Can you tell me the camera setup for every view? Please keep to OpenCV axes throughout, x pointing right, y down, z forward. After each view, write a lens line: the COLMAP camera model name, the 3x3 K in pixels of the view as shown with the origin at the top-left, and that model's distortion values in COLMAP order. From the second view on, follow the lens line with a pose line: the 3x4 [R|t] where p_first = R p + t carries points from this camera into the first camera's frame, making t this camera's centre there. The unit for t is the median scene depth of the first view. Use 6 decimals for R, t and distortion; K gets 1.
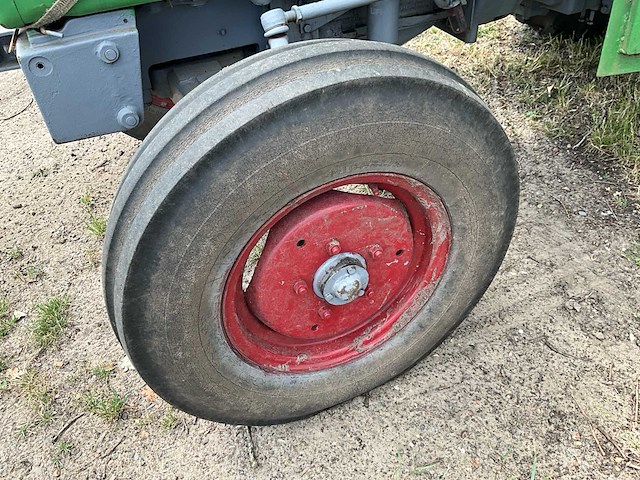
lens RADIAL K [[524.6, 0, 318.0], [0, 524.6, 235.0], [0, 0, 1]] dist [0.108602, -0.215749]
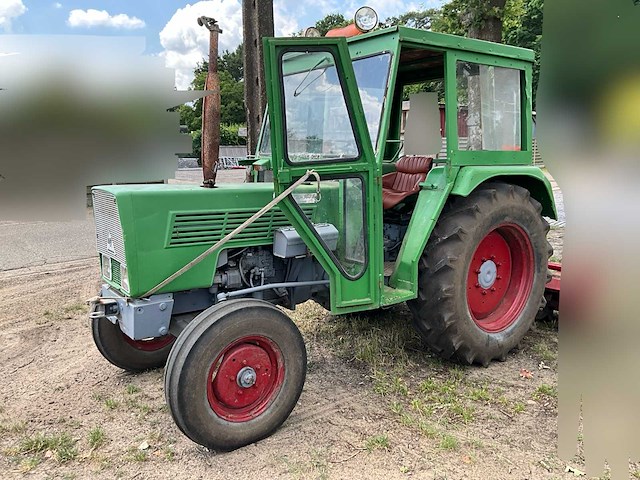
lens RADIAL K [[515.5, 0, 320.2], [0, 515.5, 236.9], [0, 0, 1]] dist [0.113791, -0.201055]
pose [[0.970697, 0.031133, 0.238281, -0.229965], [0.101990, 0.844460, -0.525819, 0.840925], [-0.217589, 0.534714, 0.816539, -1.565701]]
